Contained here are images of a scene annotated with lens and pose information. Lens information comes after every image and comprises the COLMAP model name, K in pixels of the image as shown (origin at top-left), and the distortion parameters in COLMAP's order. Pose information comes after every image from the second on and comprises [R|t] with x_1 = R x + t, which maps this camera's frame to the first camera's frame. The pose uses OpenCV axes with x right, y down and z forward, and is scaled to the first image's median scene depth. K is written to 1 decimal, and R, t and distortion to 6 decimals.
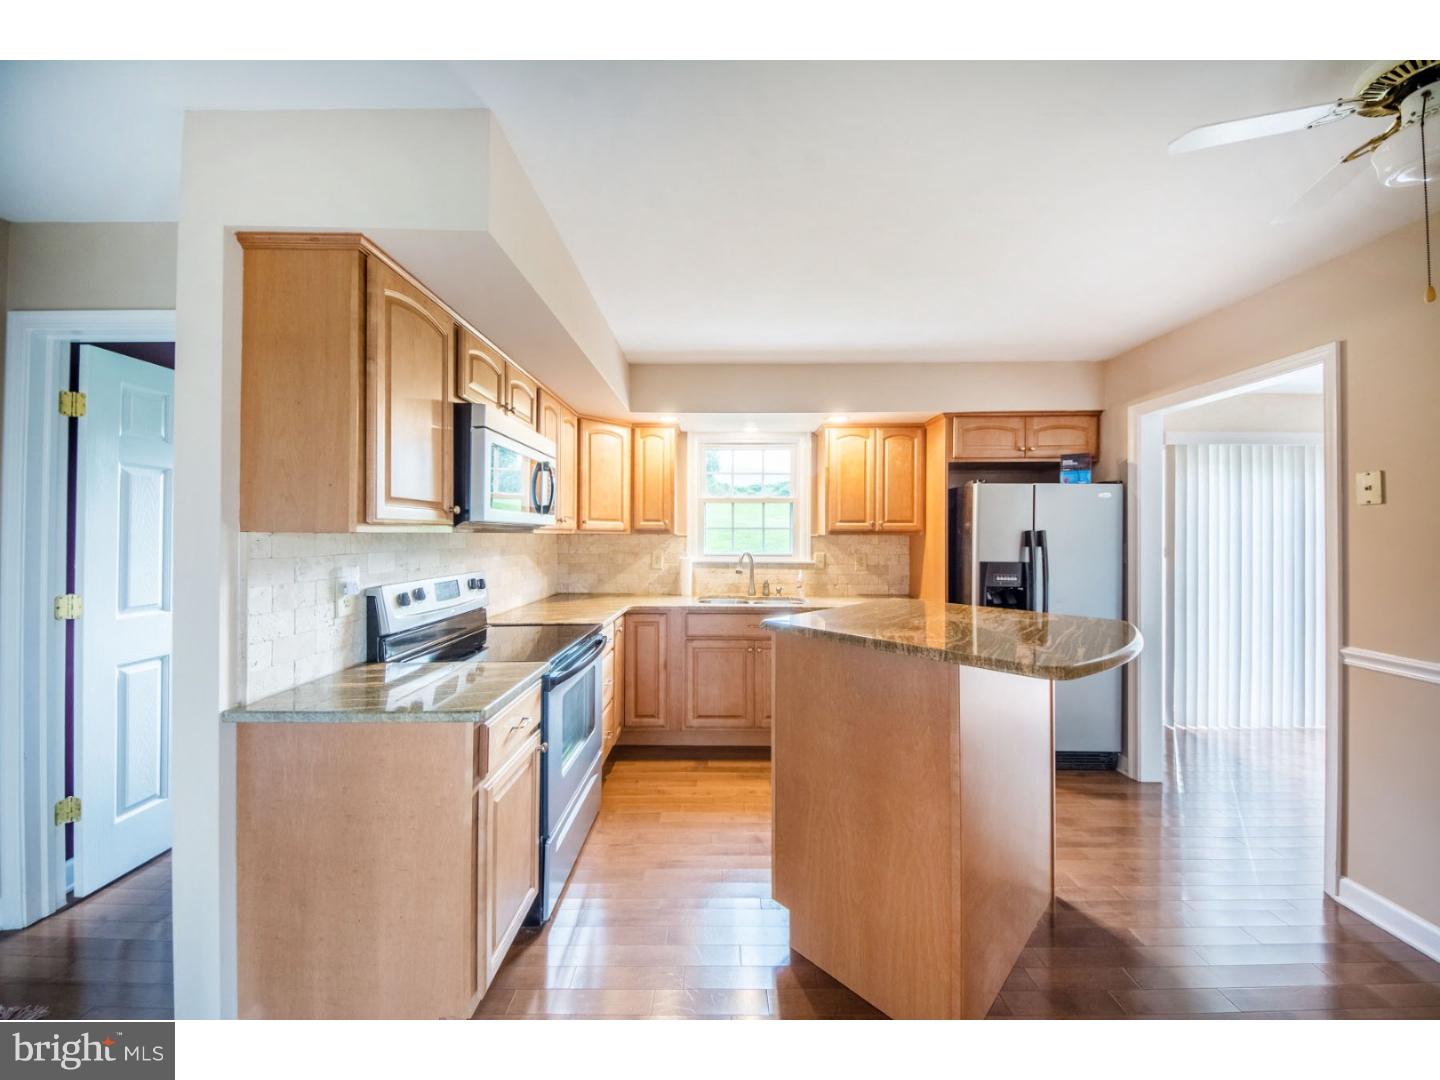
lens RADIAL K [[506.3, 0, 721.2], [0, 506.3, 546.3], [0, 0, 1]] dist [0.025336, -0.018063]
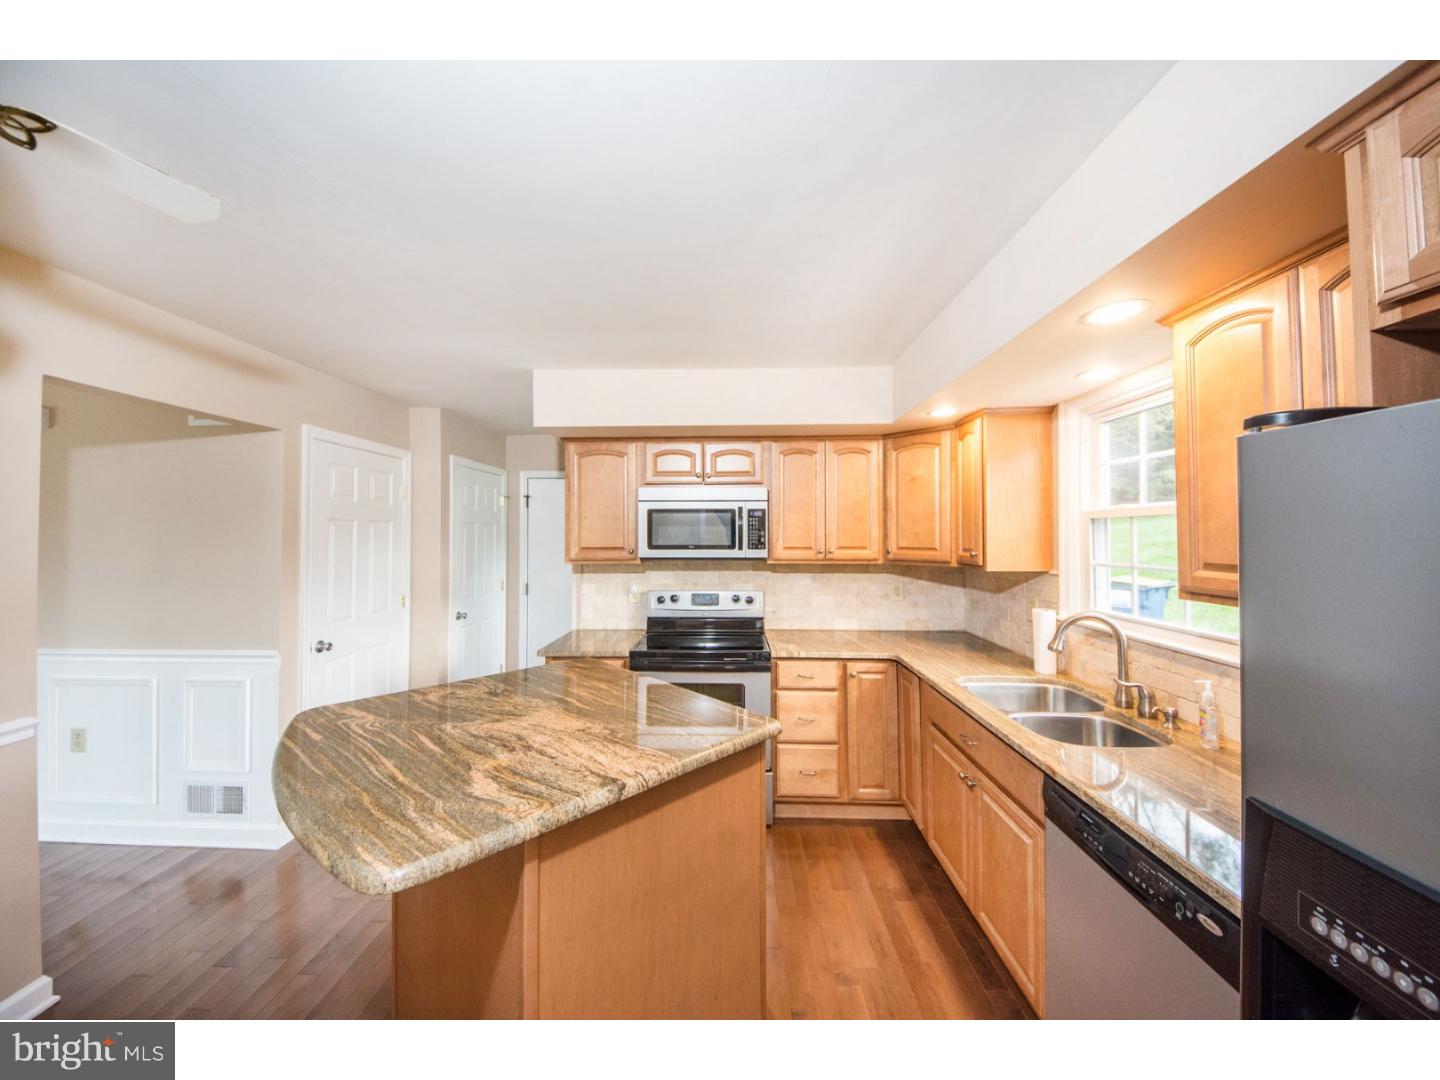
lens RADIAL K [[522.2, 0, 716.5], [0, 522.2, 528.8], [0, 0, 1]] dist [0.055320, -0.028432]
pose [[-0.023271, -0.016101, -0.999600, 0.632312], [-0.021874, 0.999639, -0.015592, -0.062688], [0.999490, 0.021502, -0.023615, 0.659232]]
